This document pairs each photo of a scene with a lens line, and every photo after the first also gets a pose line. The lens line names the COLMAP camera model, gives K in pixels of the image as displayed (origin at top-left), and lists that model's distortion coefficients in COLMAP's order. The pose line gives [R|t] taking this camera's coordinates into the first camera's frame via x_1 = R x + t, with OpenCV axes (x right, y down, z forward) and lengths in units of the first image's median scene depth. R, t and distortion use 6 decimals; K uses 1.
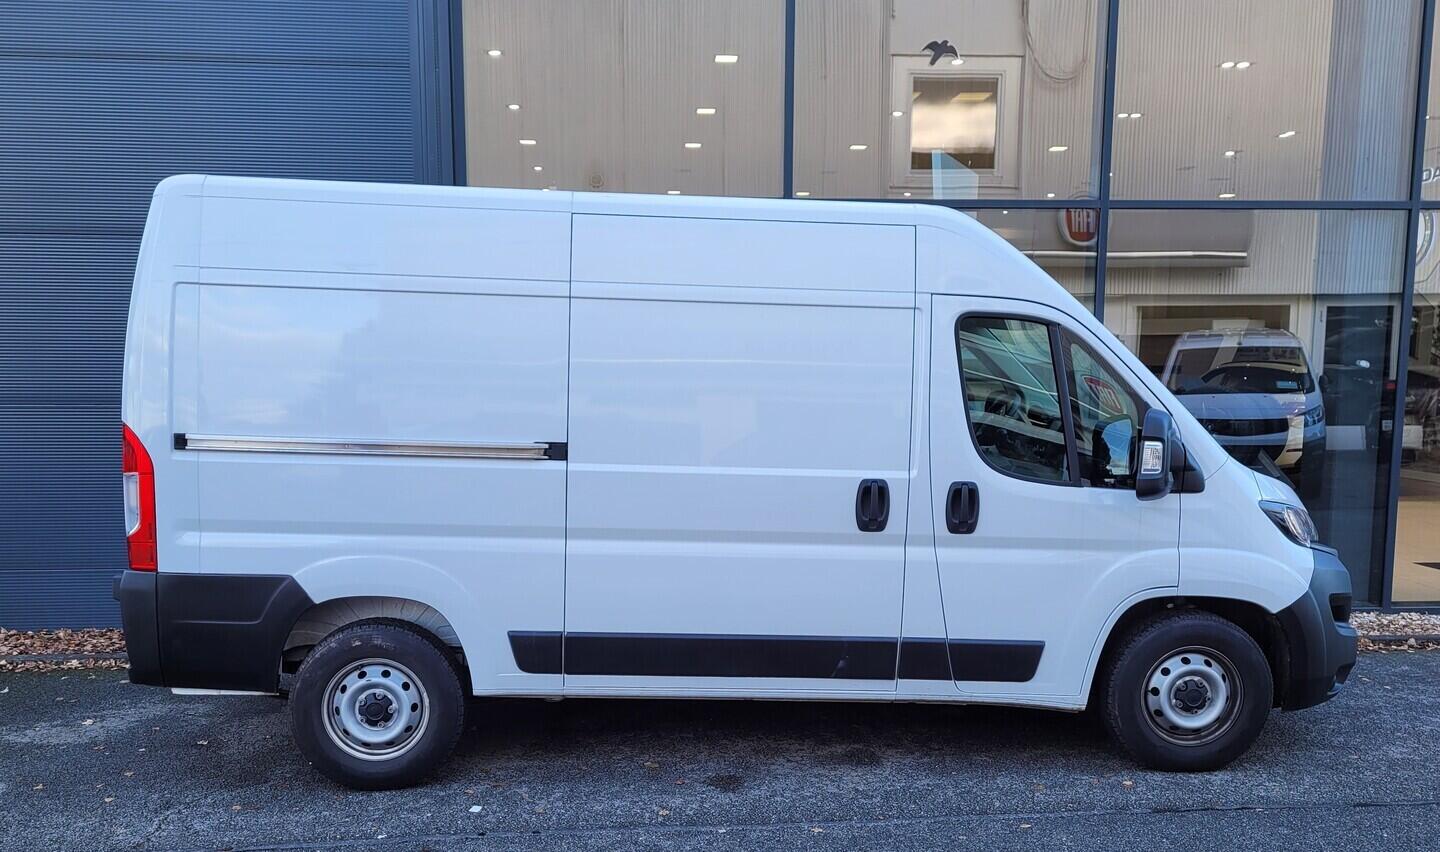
lens RADIAL K [[1294.8, 0, 724.7], [0, 1294.8, 515.7], [0, 0, 1]] dist [0.061276, -0.009558]
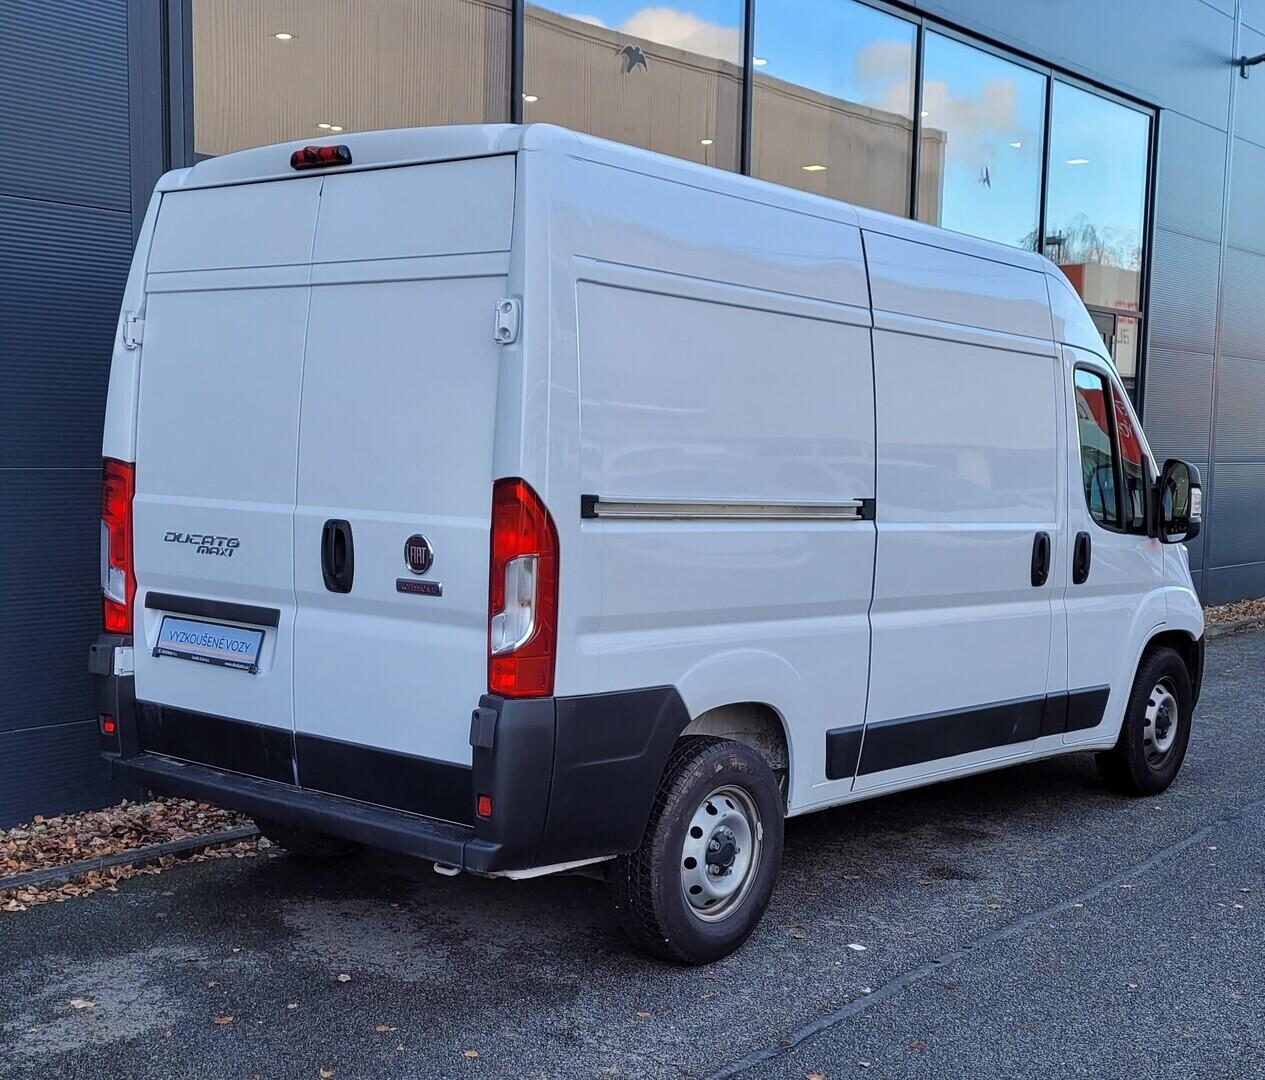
lens RADIAL K [[1715.9, 0, 637.6], [0, 1715.9, 614.9], [0, 0, 1]] dist [0.043689, 0.065374]
pose [[0.681746, -0.065730, 0.728631, -1.012790], [0.074614, 0.997009, 0.020128, -0.014420], [-0.727775, 0.040644, 0.684611, 0.335160]]
